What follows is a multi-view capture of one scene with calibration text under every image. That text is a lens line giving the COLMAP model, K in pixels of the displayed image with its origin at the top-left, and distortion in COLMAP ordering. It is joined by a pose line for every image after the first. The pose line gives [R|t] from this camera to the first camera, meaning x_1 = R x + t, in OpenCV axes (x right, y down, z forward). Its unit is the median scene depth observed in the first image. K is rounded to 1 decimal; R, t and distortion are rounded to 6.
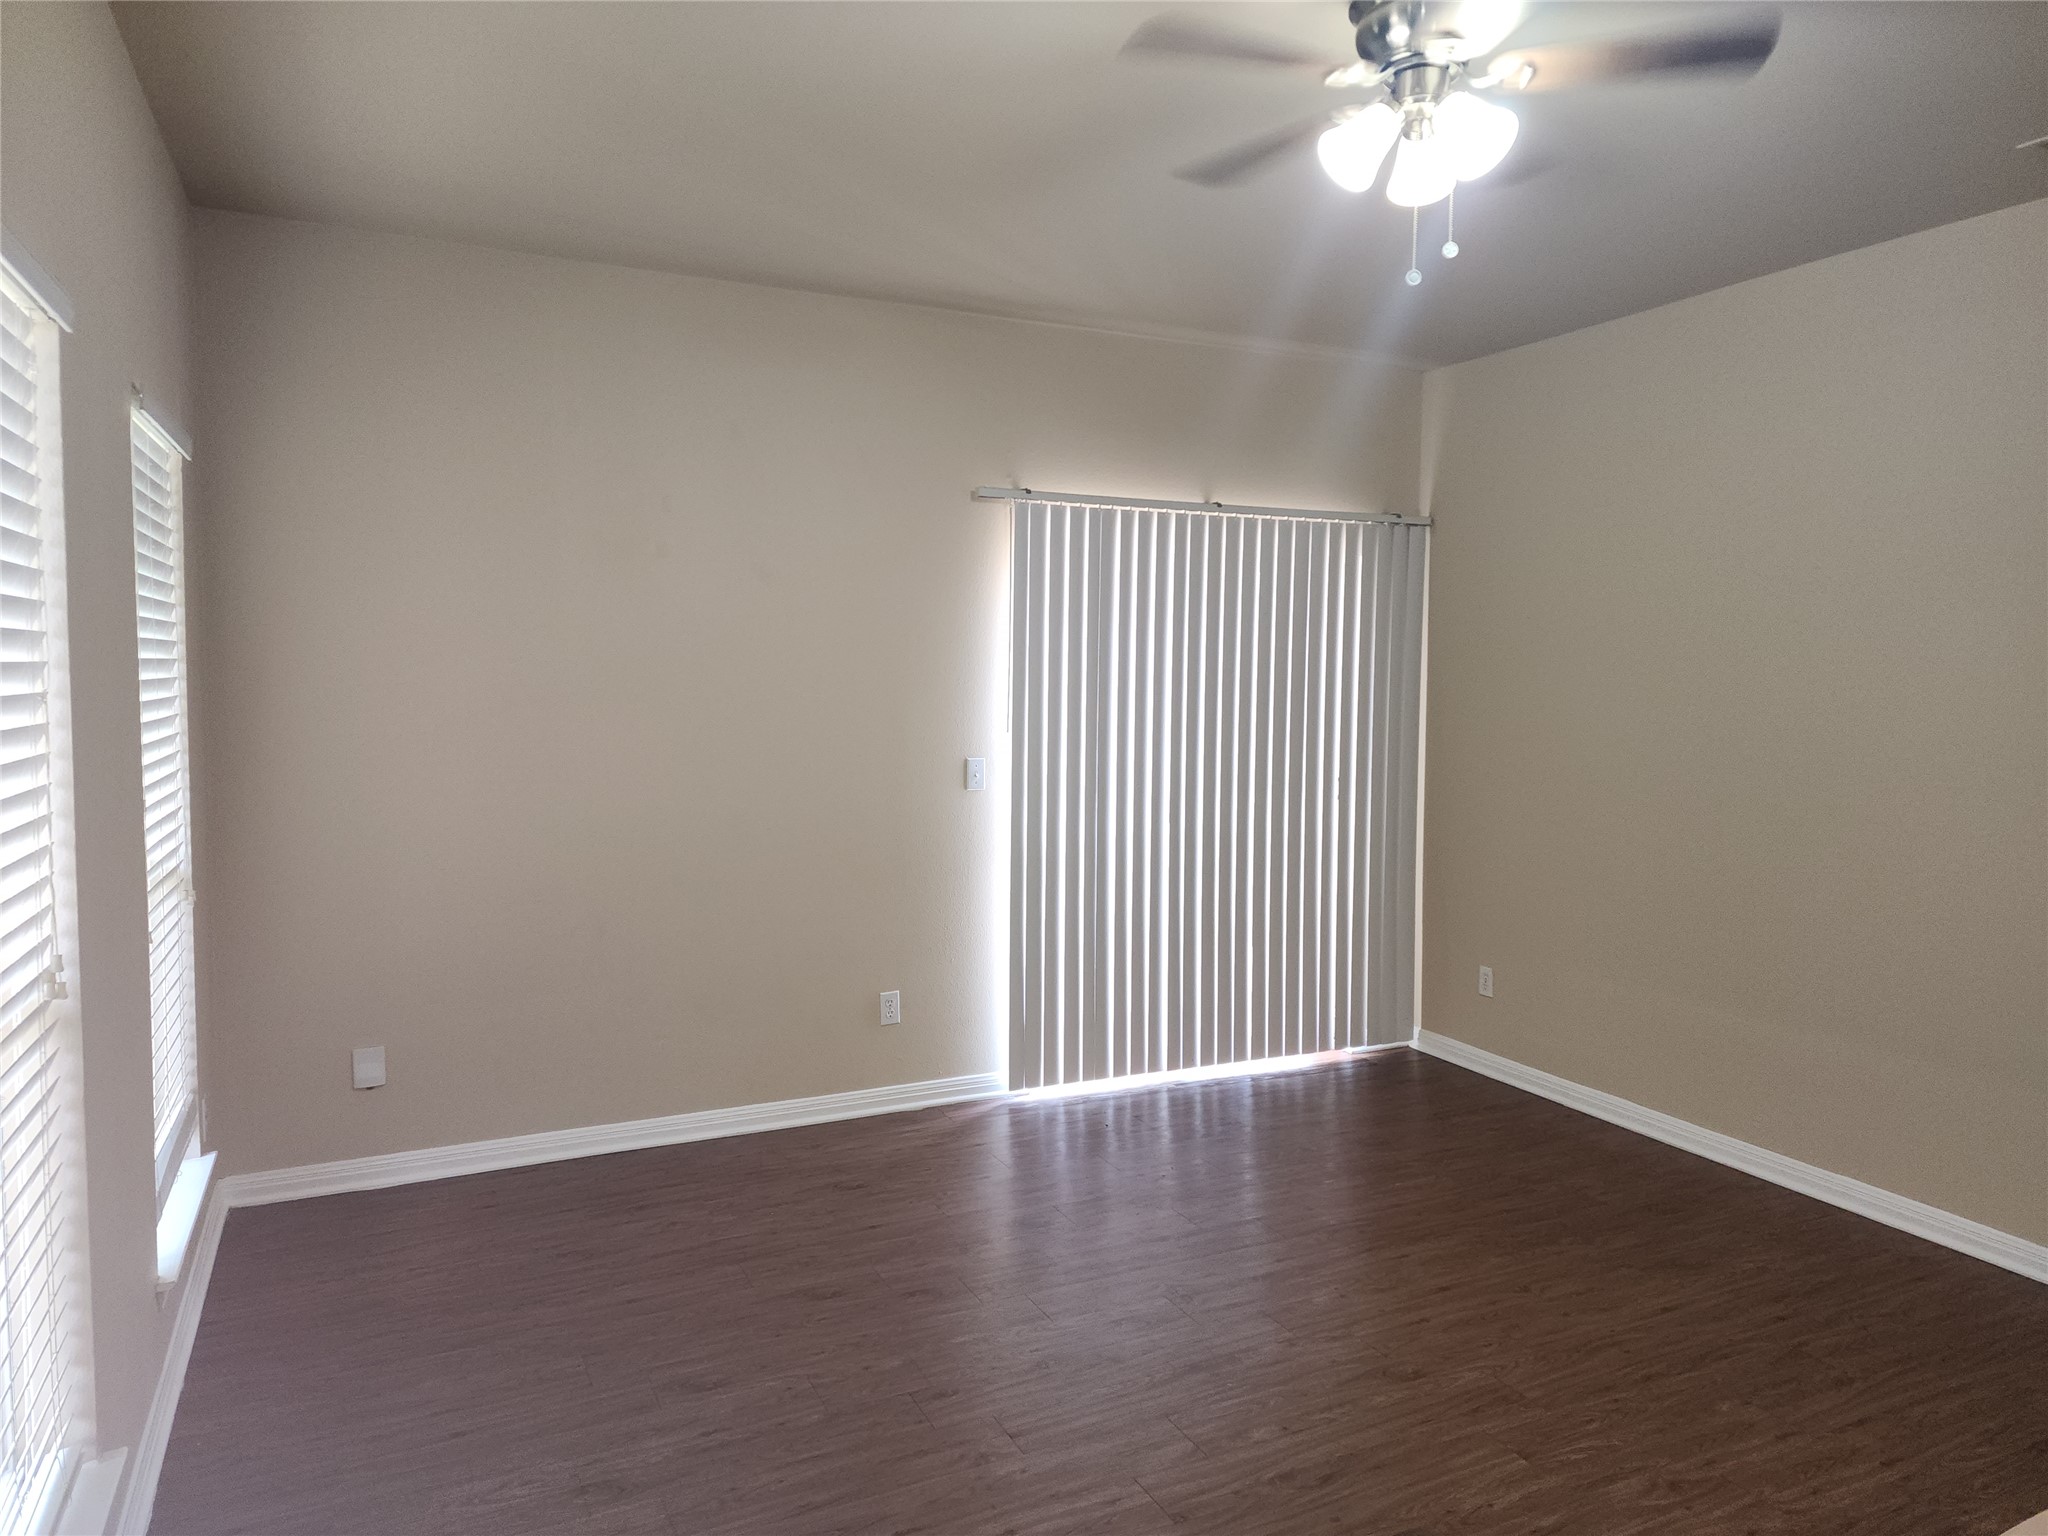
lens RADIAL K [[1366.0, 0, 1001.2], [0, 1366.0, 751.8], [0, 0, 1]] dist [0.088633, -0.077032]
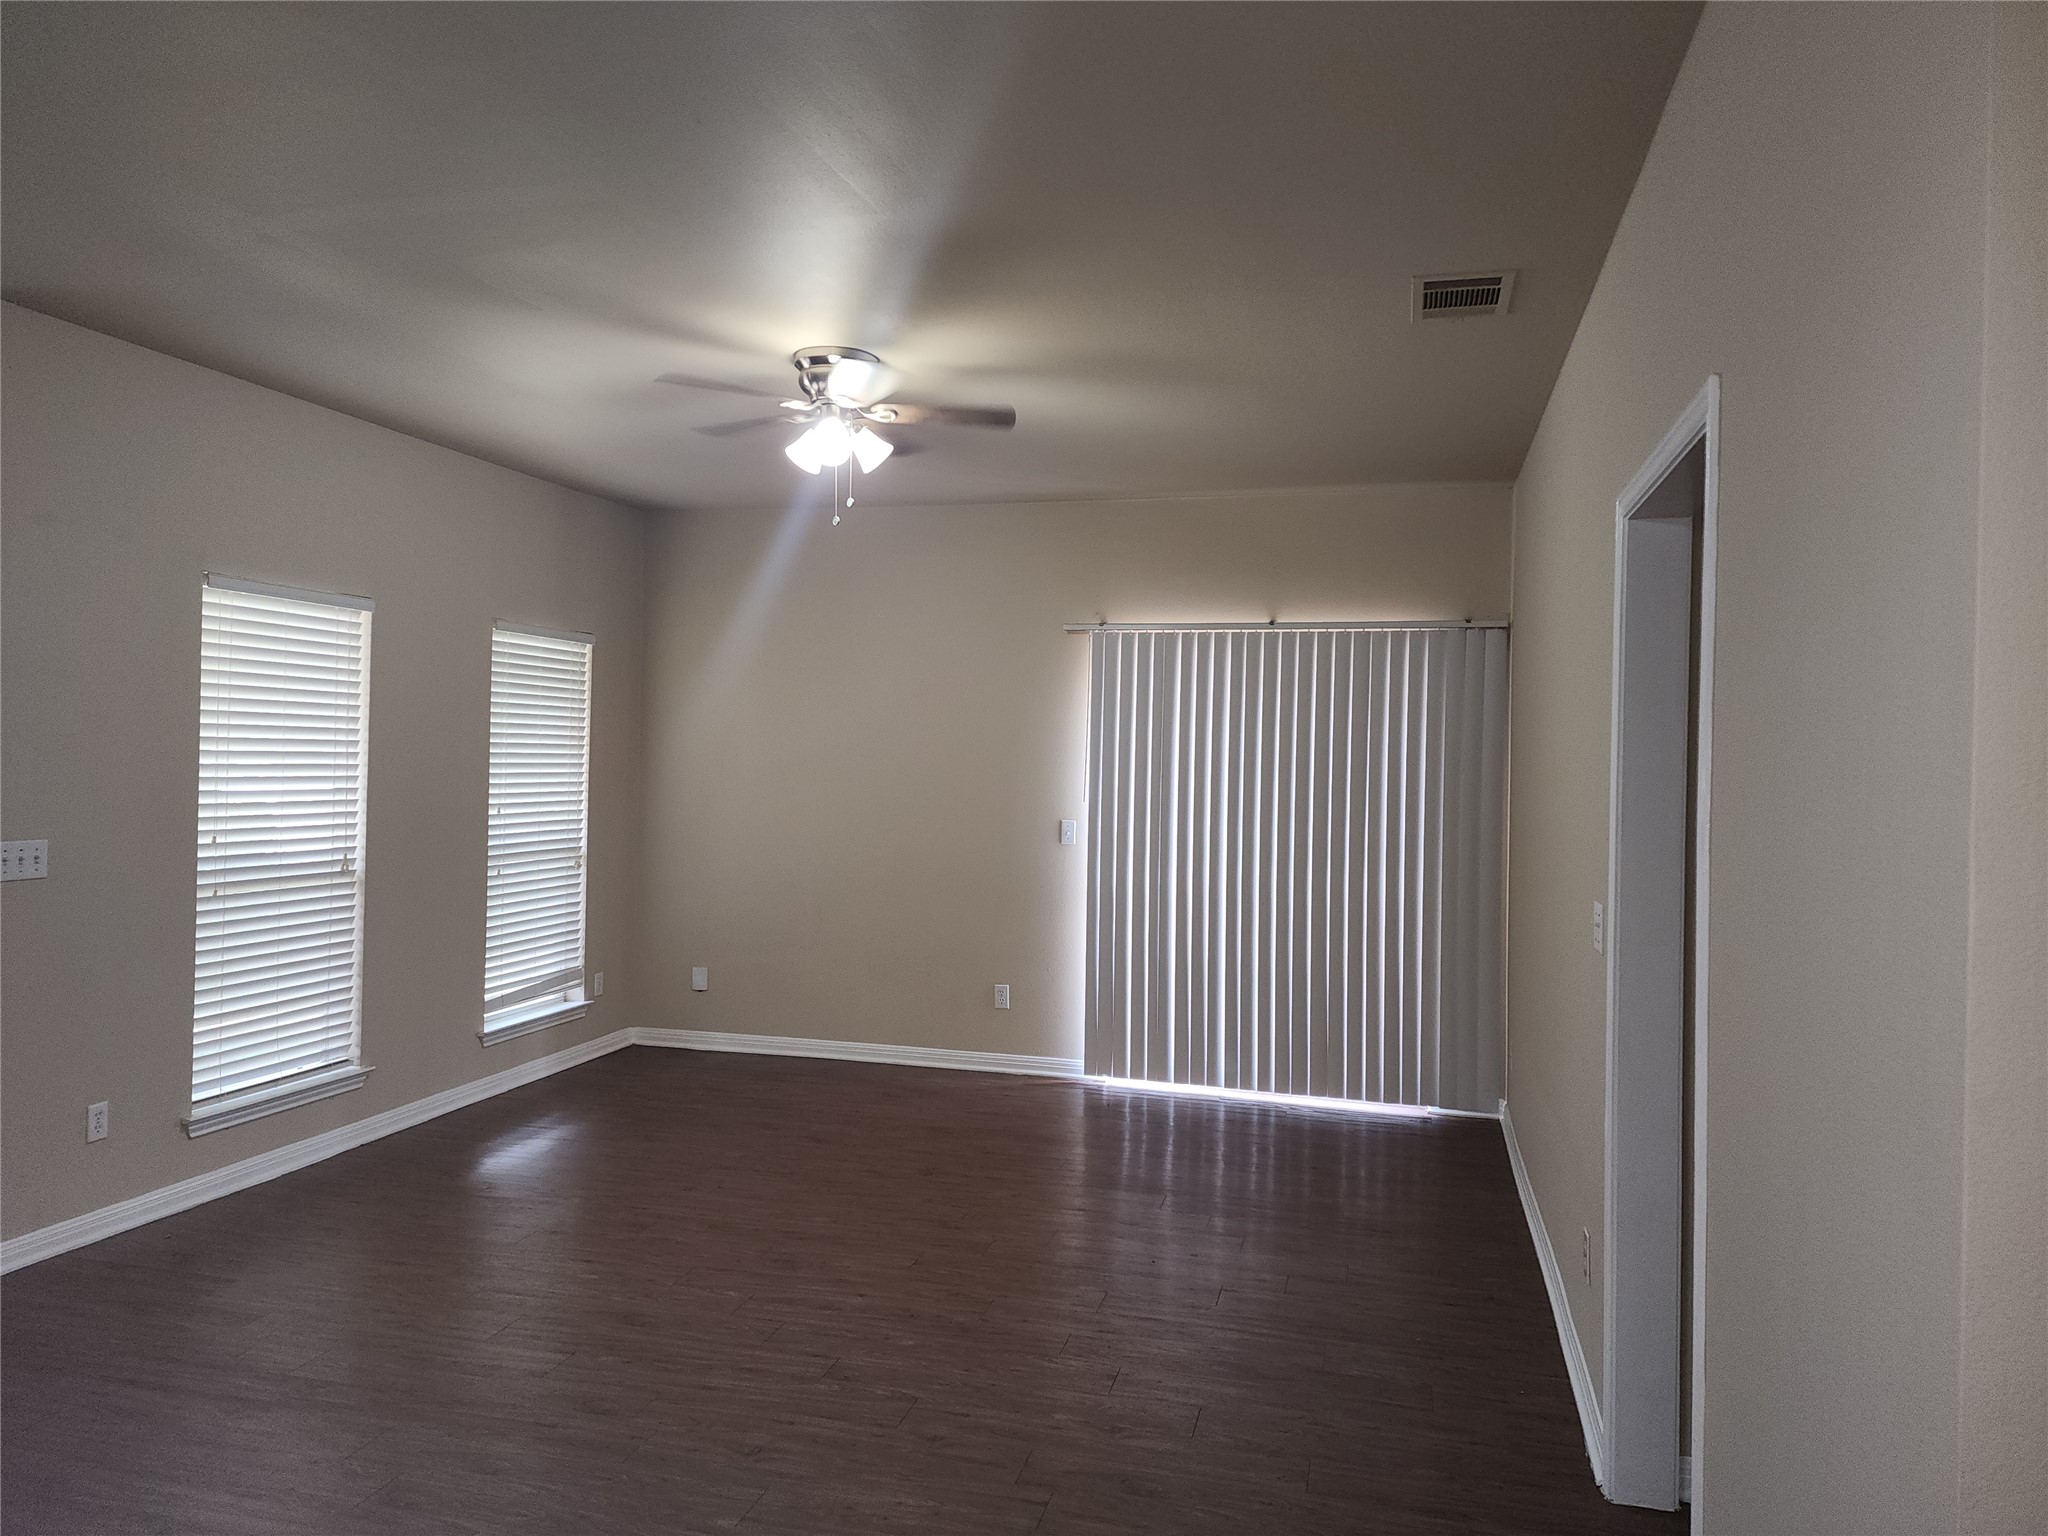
lens RADIAL K [[1371.3, 0, 1026.0], [0, 1371.3, 762.1], [0, 0, 1]] dist [0.090351, -0.075710]
pose [[0.762431, 0.009237, -0.647003, 0.817268], [-0.053127, 0.997416, -0.048366, 0.014486], [0.644884, 0.071249, 0.760952, -0.064624]]
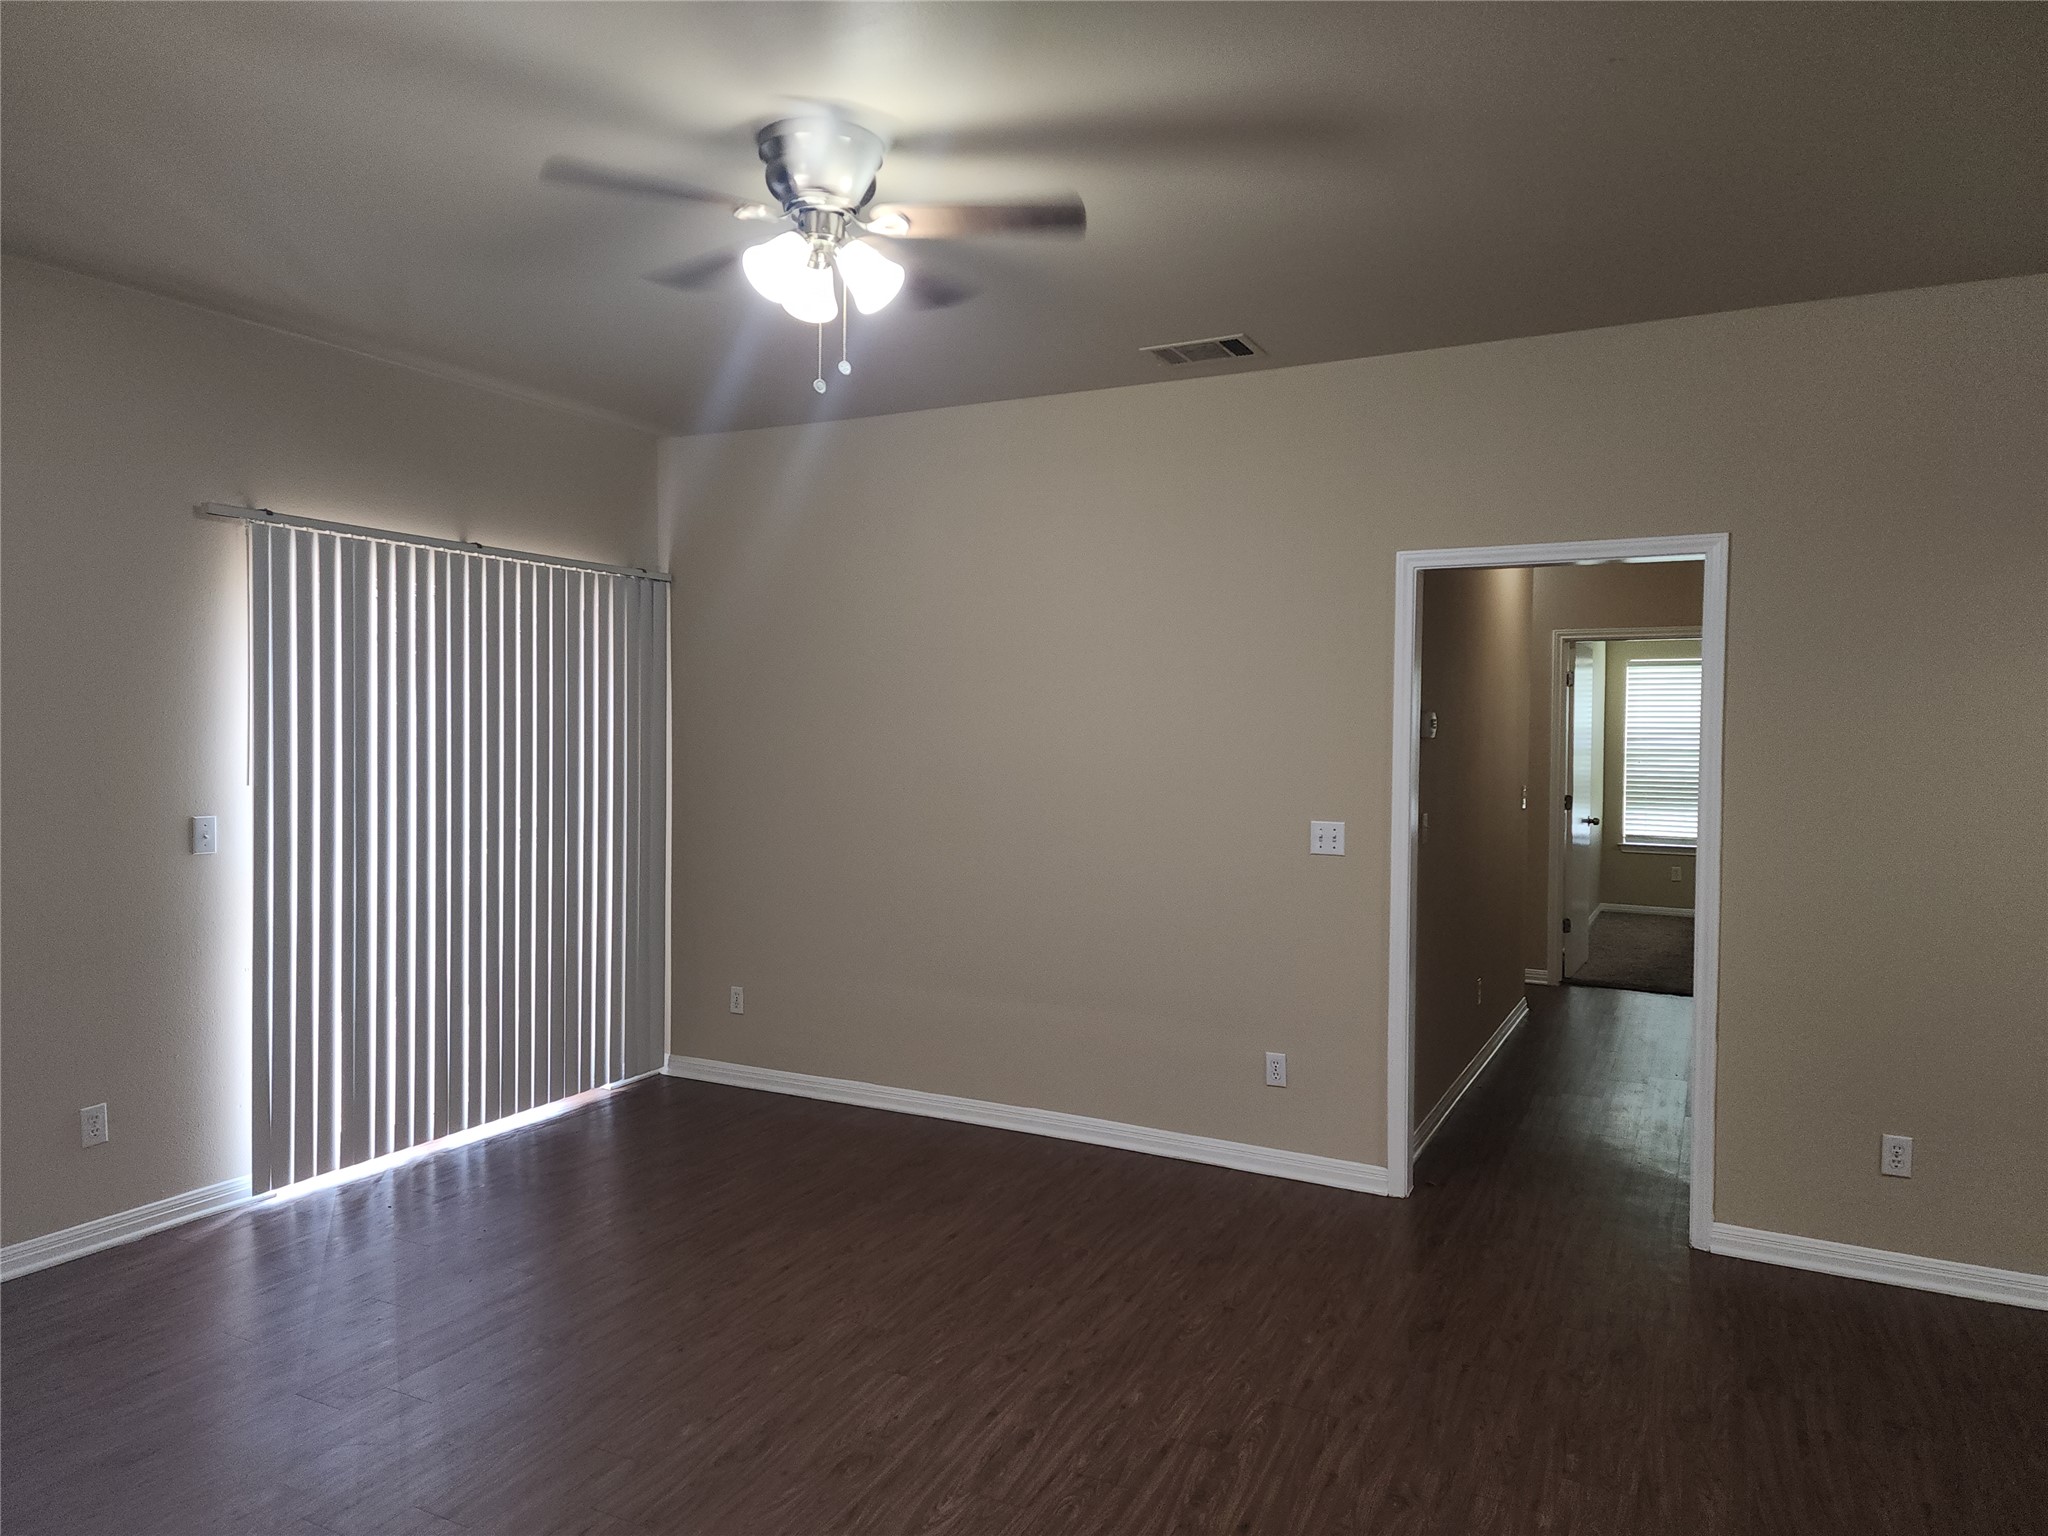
lens RADIAL K [[1371.3, 0, 1026.0], [0, 1371.3, 762.1], [0, 0, 1]] dist [0.090351, -0.075710]
pose [[0.788368, -0.016821, 0.614974, -0.150579], [0.032747, 0.999356, -0.014645, 0.000781], [-0.614332, 0.031684, 0.788411, -0.012160]]
